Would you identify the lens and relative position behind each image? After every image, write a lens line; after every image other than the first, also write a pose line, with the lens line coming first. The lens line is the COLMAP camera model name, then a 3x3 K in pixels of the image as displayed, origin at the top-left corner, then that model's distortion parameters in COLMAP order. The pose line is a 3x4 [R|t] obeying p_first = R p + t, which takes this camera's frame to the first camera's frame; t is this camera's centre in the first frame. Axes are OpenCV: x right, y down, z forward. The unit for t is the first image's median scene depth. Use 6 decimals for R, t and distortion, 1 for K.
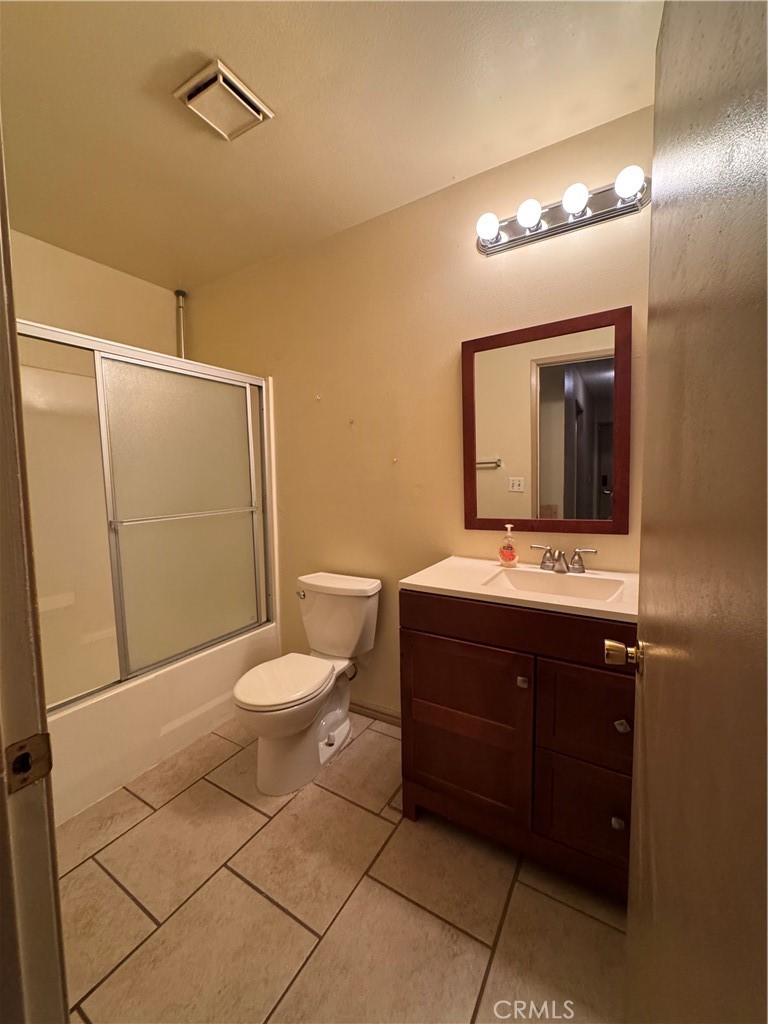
lens RADIAL K [[412.0, 0, 383.2], [0, 412.0, 512.3], [0, 0, 1]] dist [0.000299, -0.000184]
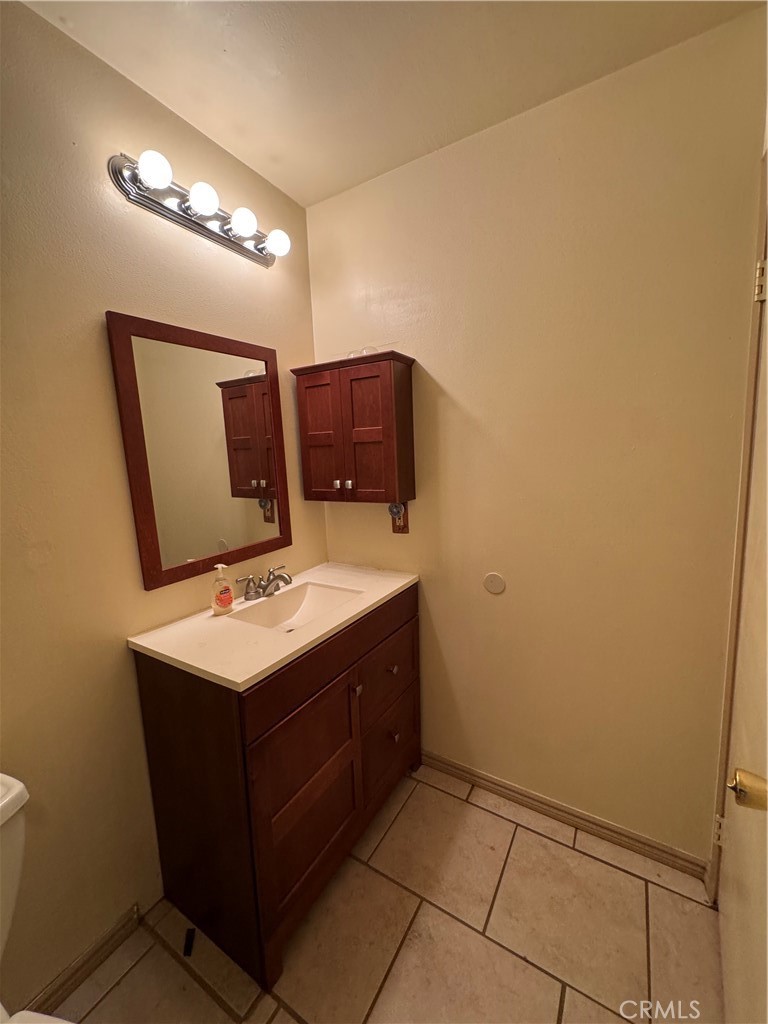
lens RADIAL K [[412.0, 0, 383.2], [0, 412.0, 512.3], [0, 0, 1]] dist [0.000299, -0.000184]
pose [[-0.008305, -0.125494, 0.992060, -0.555431], [0.122679, 0.984472, 0.125562, -0.148800], [-0.992412, 0.122747, 0.007219, 0.690124]]
